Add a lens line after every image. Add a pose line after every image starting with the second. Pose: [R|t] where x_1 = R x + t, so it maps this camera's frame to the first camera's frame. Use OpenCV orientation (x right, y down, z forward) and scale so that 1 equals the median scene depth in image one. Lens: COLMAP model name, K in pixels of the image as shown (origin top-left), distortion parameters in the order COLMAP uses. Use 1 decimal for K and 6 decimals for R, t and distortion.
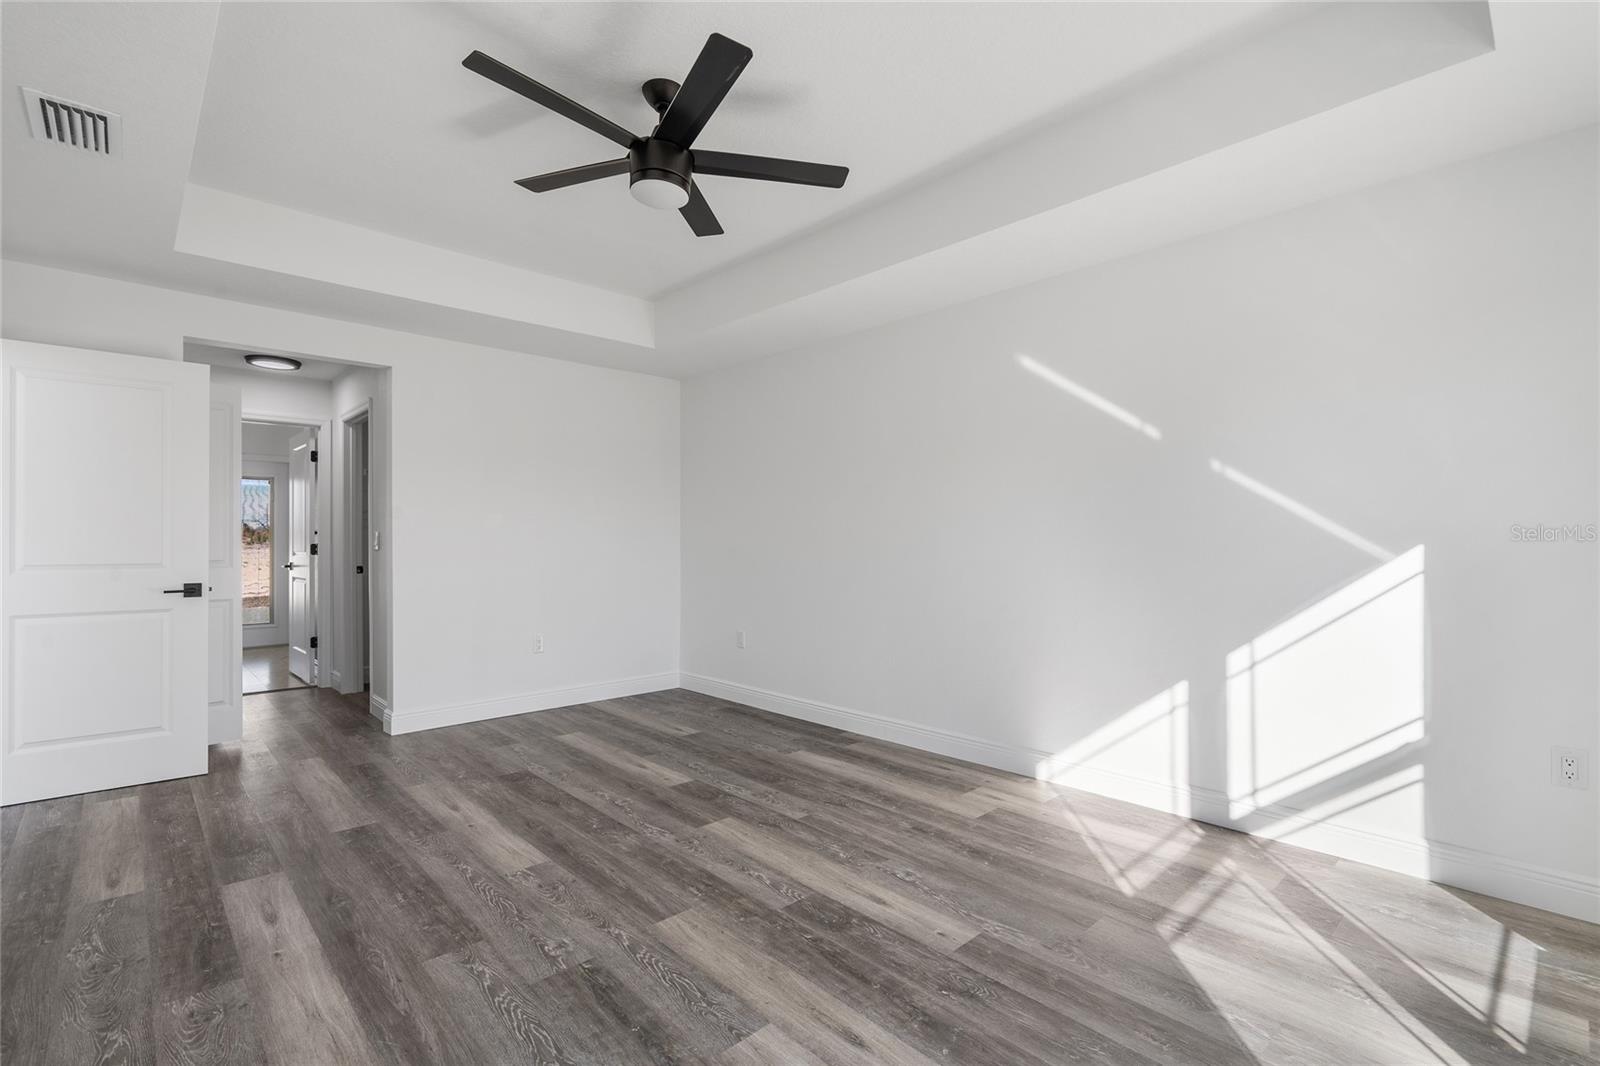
lens RADIAL K [[728.0, 0, 799.8], [0, 728.0, 550.8], [0, 0, 1]] dist [-0.001887, 0.000168]
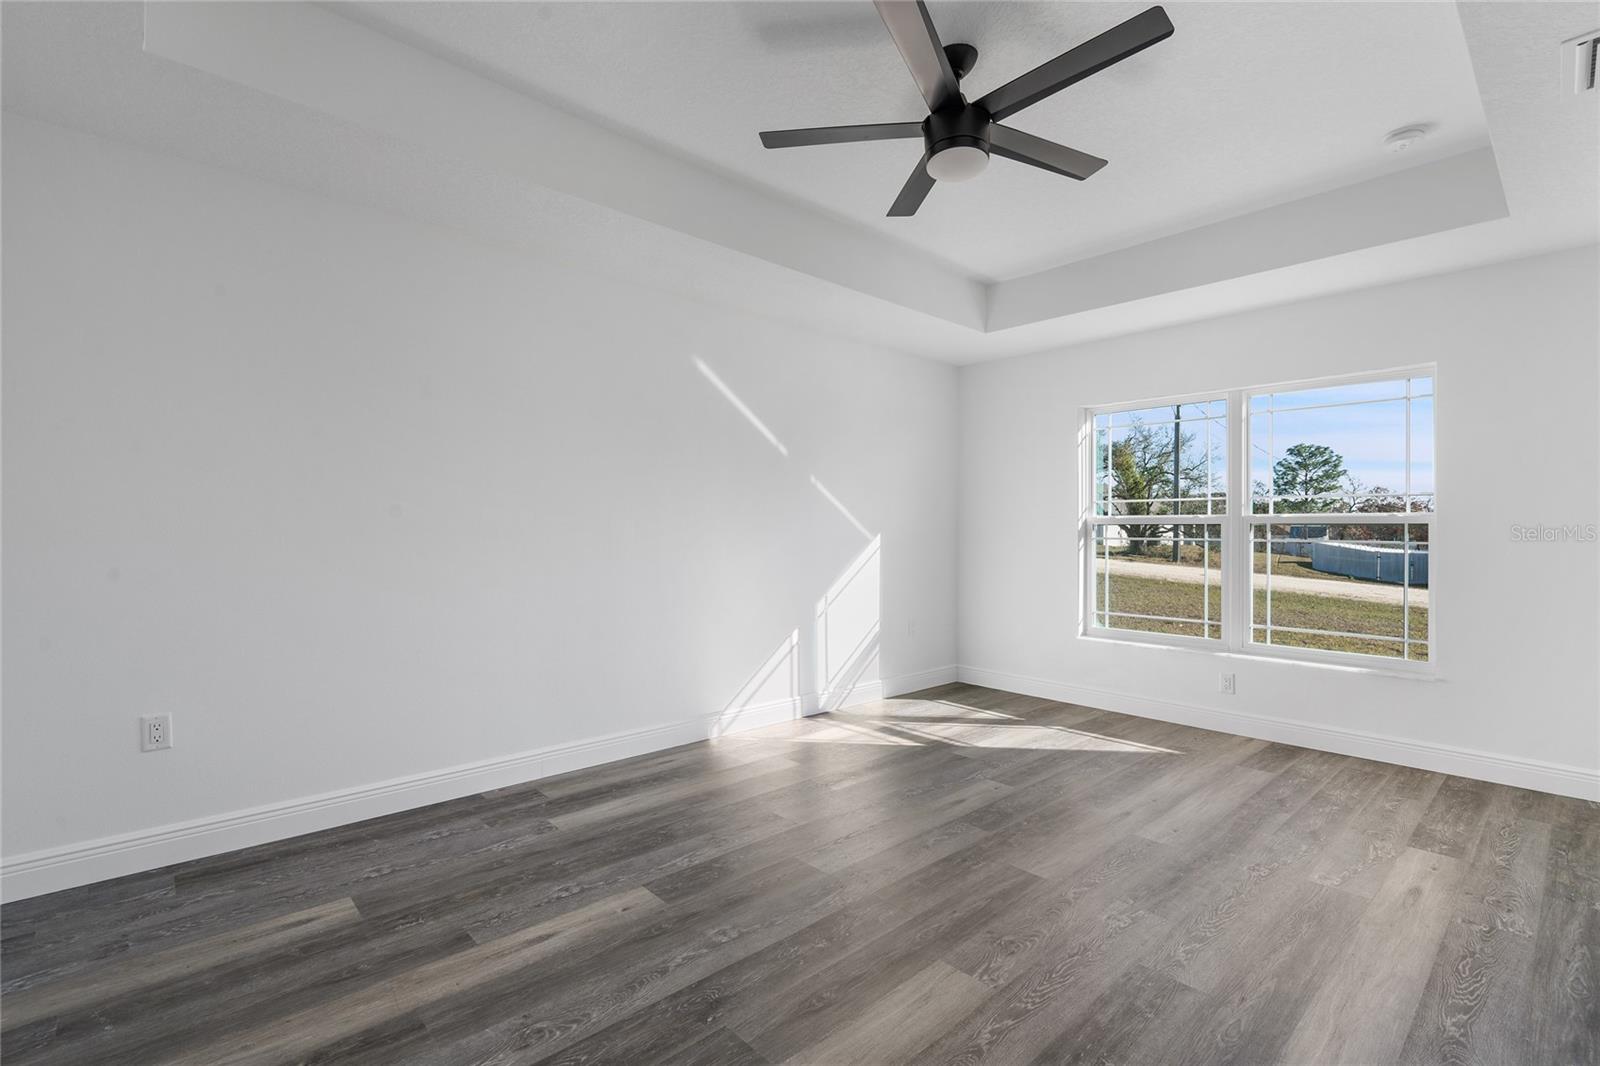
lens RADIAL K [[730.0, 0, 800.3], [0, 730.0, 582.3], [0, 0, 1]] dist [0.000934, -0.000227]
pose [[-0.000821, -0.067876, 0.997693, -0.937011], [0.004662, 0.997683, 0.067880, -0.008482], [-0.999989, 0.004707, -0.000502, 1.011235]]
